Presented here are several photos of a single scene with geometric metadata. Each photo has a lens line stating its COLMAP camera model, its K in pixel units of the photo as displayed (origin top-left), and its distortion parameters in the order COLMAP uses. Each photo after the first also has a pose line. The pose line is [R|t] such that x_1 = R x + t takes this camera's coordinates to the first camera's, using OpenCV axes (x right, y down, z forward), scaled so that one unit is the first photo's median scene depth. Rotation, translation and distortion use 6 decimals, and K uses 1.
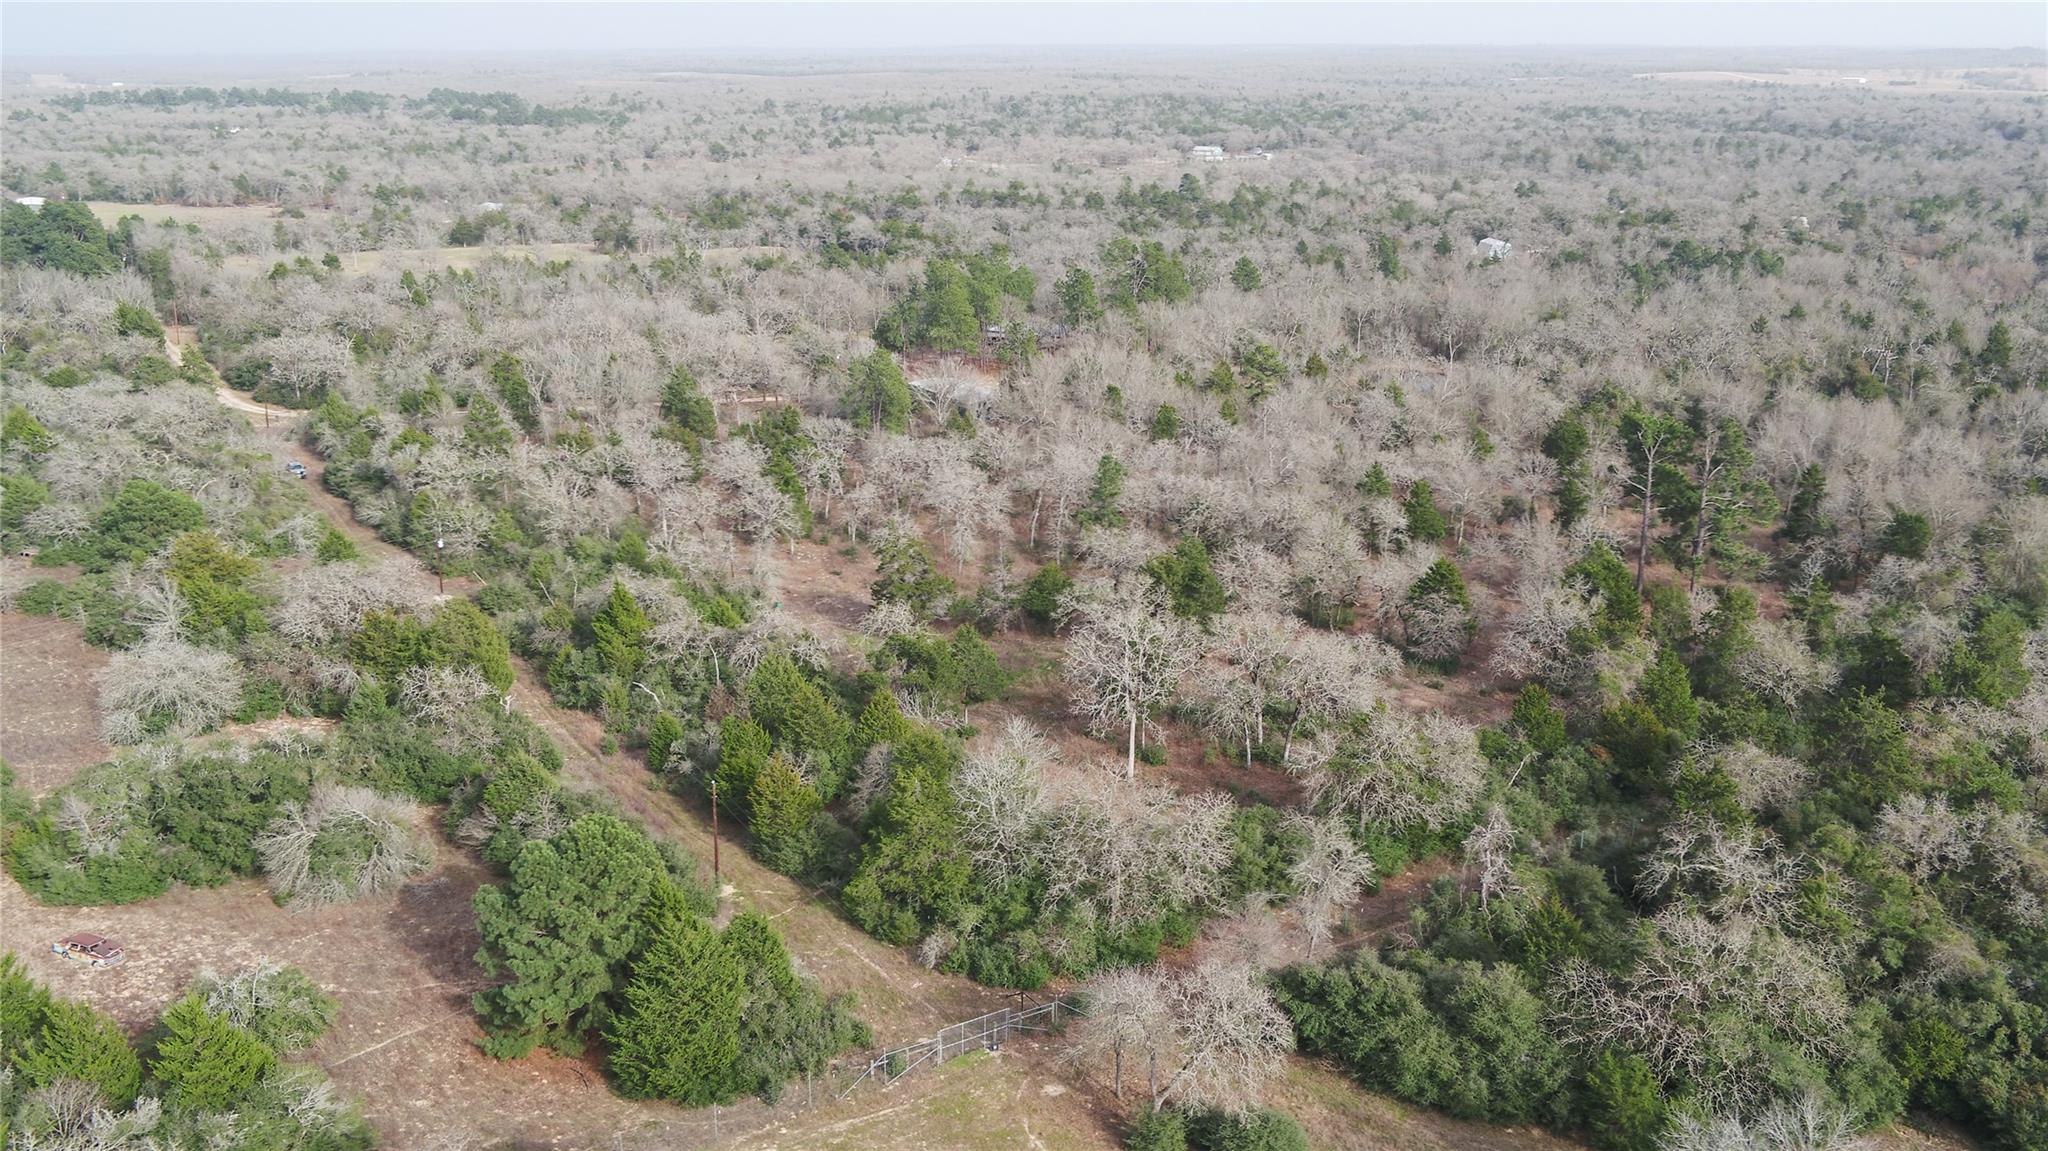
lens RADIAL K [[1806.8, 0, 1028.9], [0, 1806.8, 571.5], [0, 0, 1]] dist [0.001630, 0.007694]
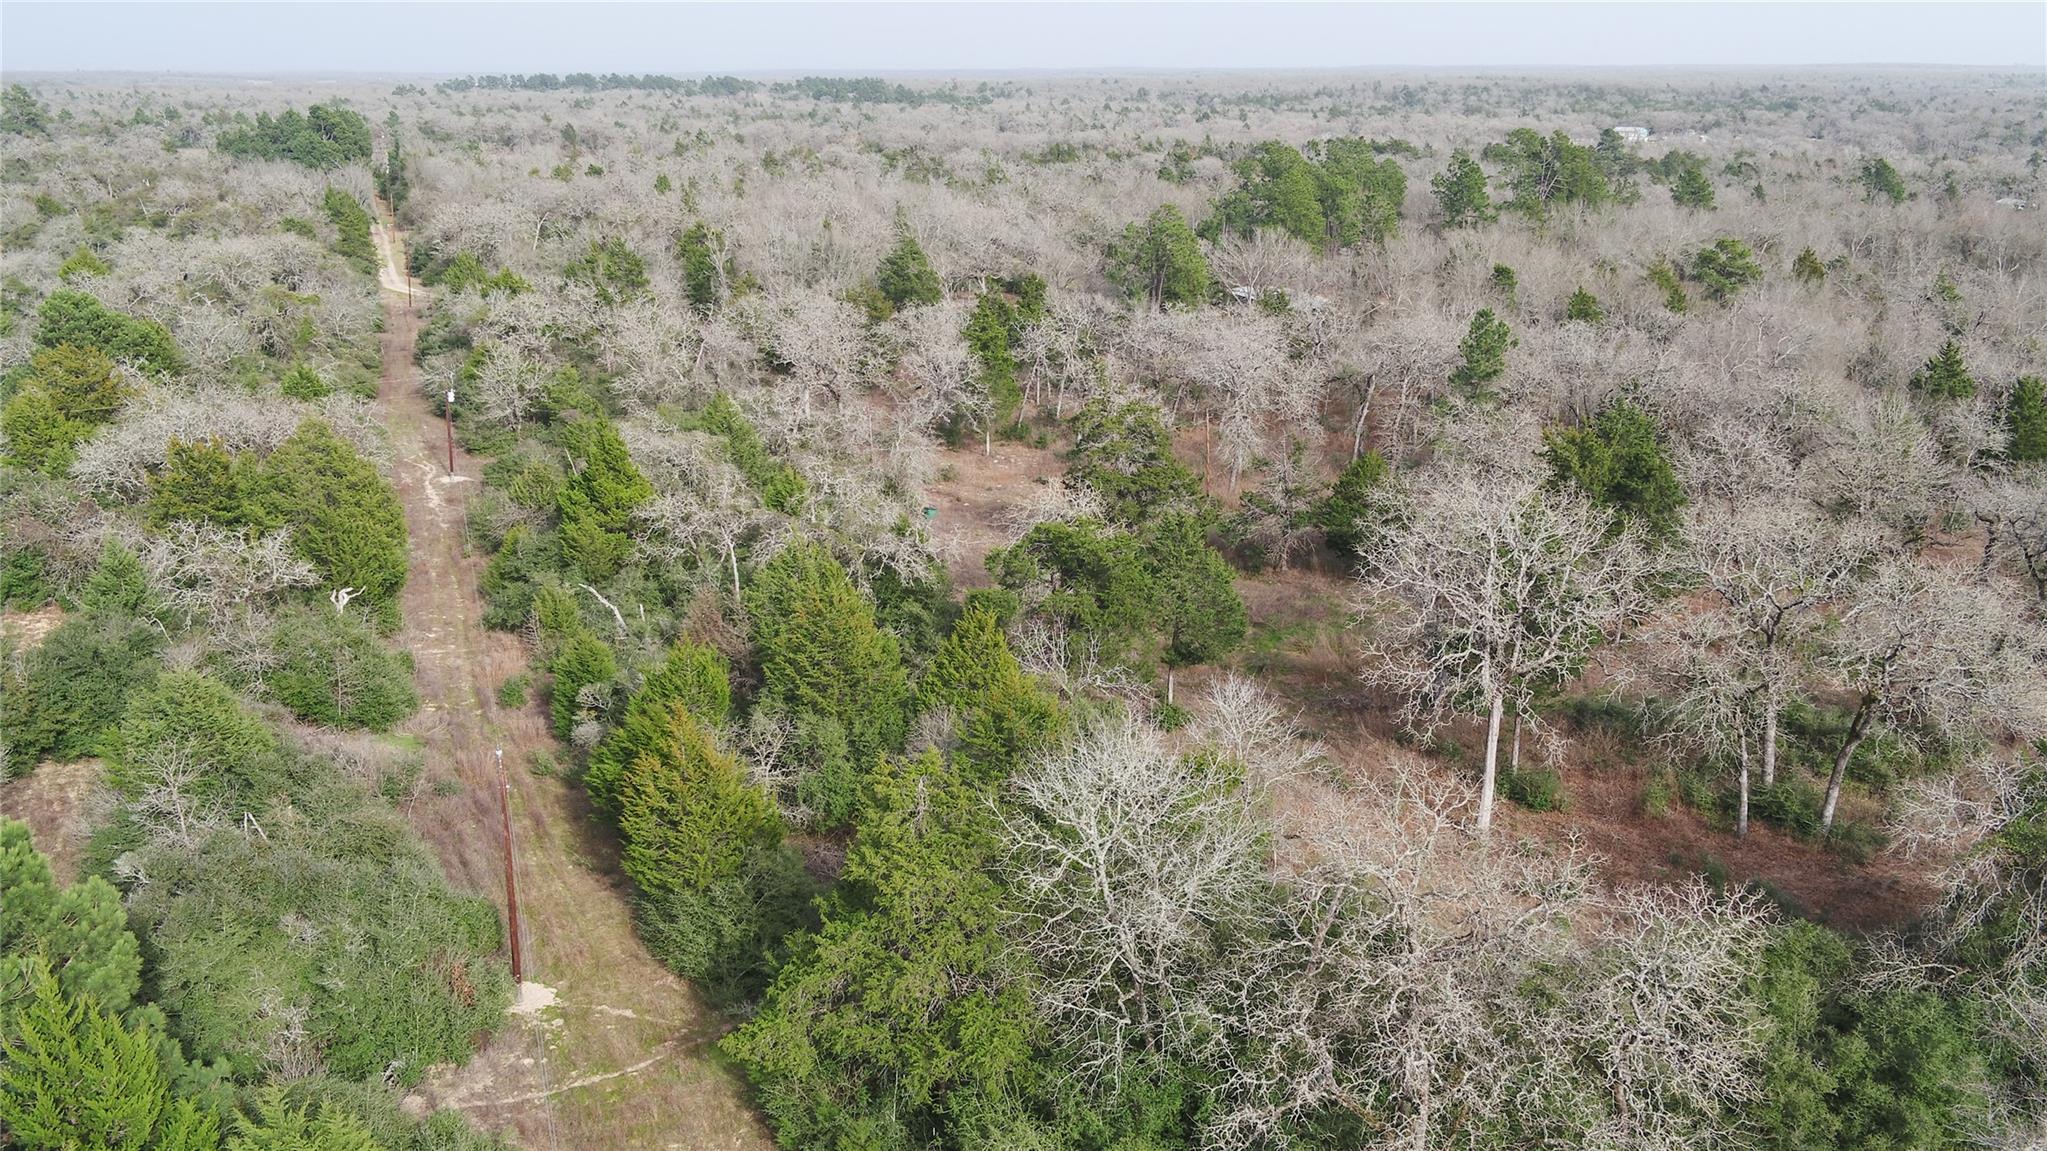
lens RADIAL K [[1805.9, 0, 1028.4], [0, 1805.9, 571.5], [0, 0, 1]] dist [0.001630, 0.007694]
pose [[0.977142, 0.057977, -0.204529, 0.022627], [-0.062664, 0.997898, -0.016507, 0.043165], [0.203142, 0.028947, 0.978721, 0.357728]]
